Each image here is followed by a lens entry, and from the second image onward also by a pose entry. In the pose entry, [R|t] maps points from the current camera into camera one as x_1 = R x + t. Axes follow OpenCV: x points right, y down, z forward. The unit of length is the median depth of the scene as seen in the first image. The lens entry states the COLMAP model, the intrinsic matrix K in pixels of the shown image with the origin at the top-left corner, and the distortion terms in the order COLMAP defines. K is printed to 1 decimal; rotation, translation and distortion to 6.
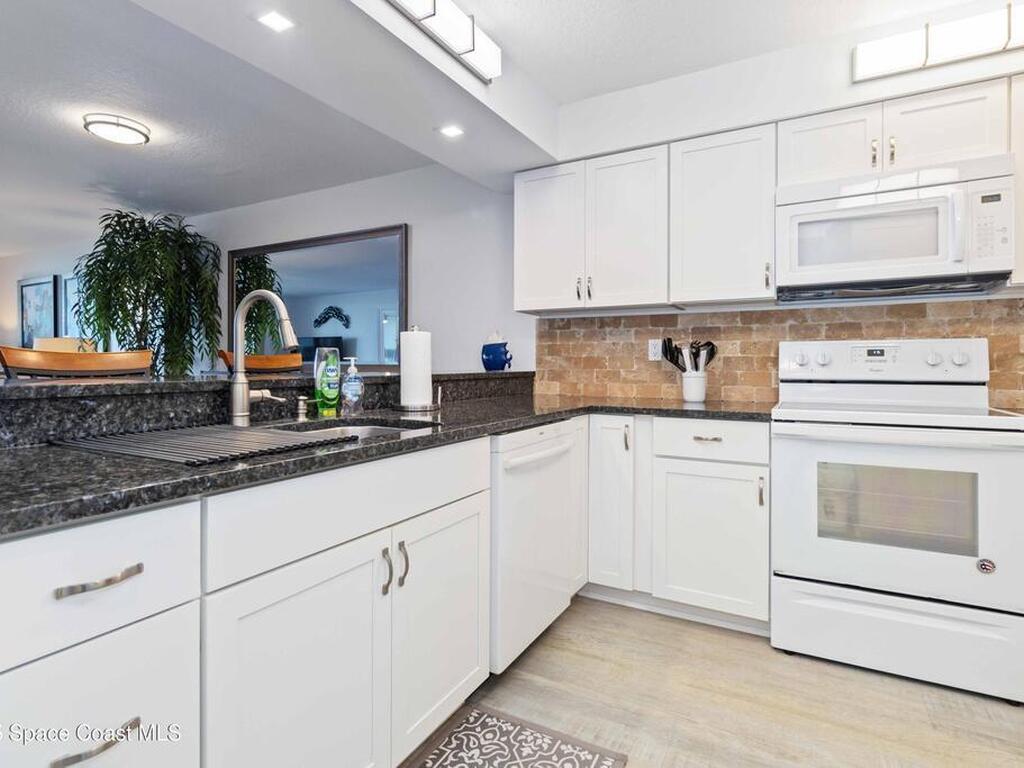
lens RADIAL K [[545.1, 0, 513.4], [0, 545.1, 363.4], [0, 0, 1]] dist [0.006456, -0.000381]
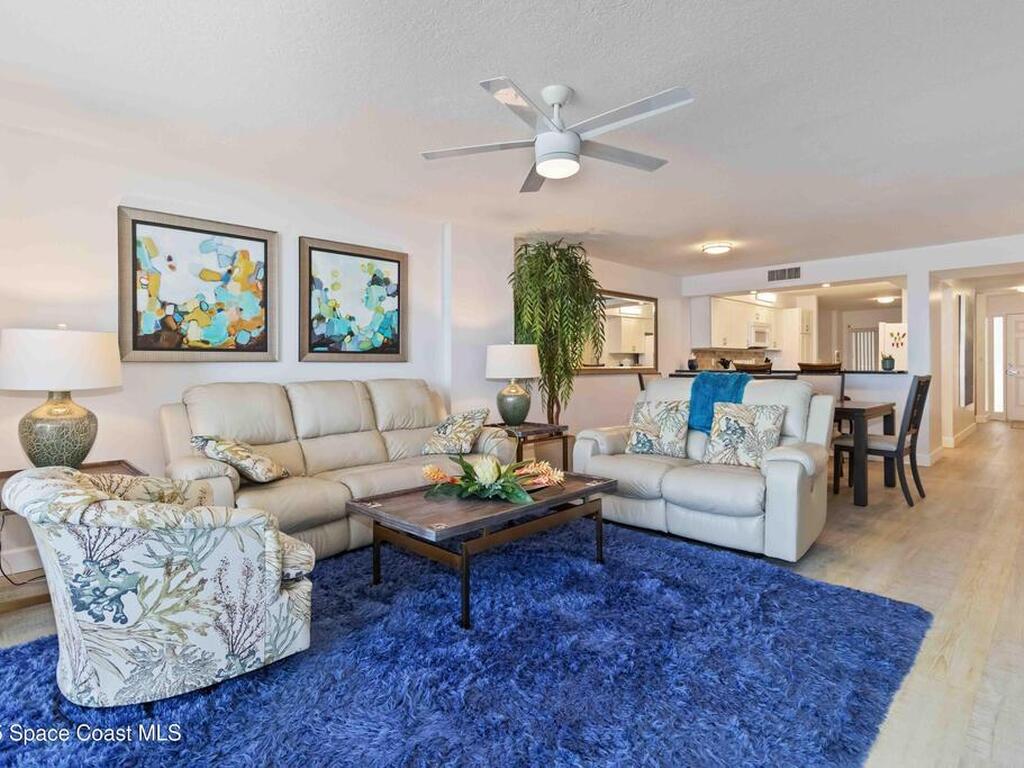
lens RADIAL K [[545.1, 0, 513.4], [0, 545.1, 363.4], [0, 0, 1]] dist [0.006456, -0.000381]
pose [[0.285496, -0.000259, 0.958380, -3.353238], [0.003430, 0.999994, -0.000751, -0.023368], [-0.958374, 0.003502, 0.285496, 1.380475]]
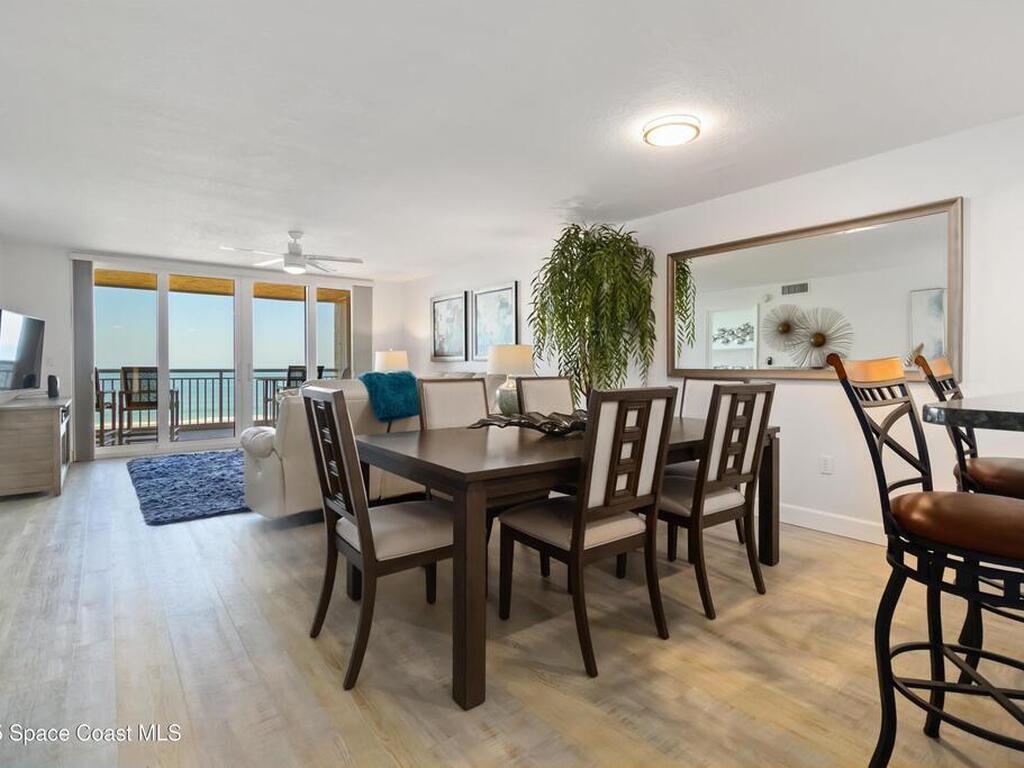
lens RADIAL K [[529.4, 0, 509.7], [0, 529.4, 363.8], [0, 0, 1]] dist [0.003498, 0.000595]
pose [[0.915259, -0.002901, -0.402855, -0.742061], [0.003785, 0.999992, 0.001399, -0.021088], [0.402848, -0.002805, 0.915263, 0.029574]]
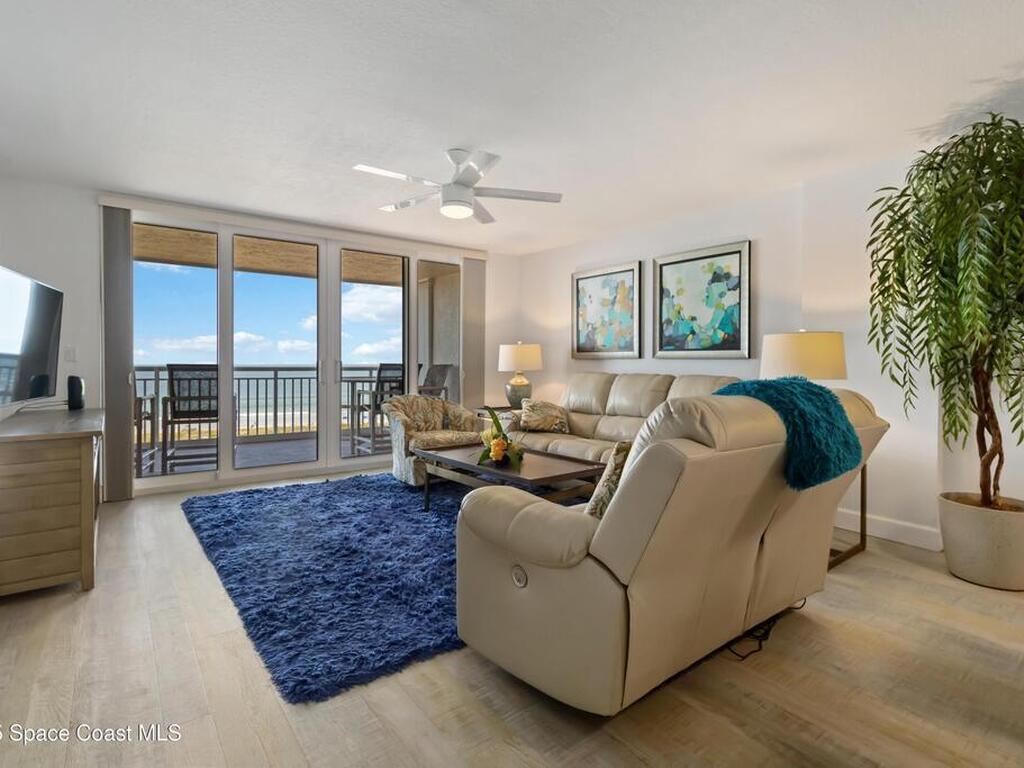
lens RADIAL K [[529.4, 0, 509.7], [0, 529.4, 363.8], [0, 0, 1]] dist [0.003498, 0.000595]
pose [[0.911600, 0.004198, -0.411057, -1.688776], [-0.002631, 0.999987, 0.004377, -0.019182], [0.411071, -0.002909, 0.911599, 0.450135]]
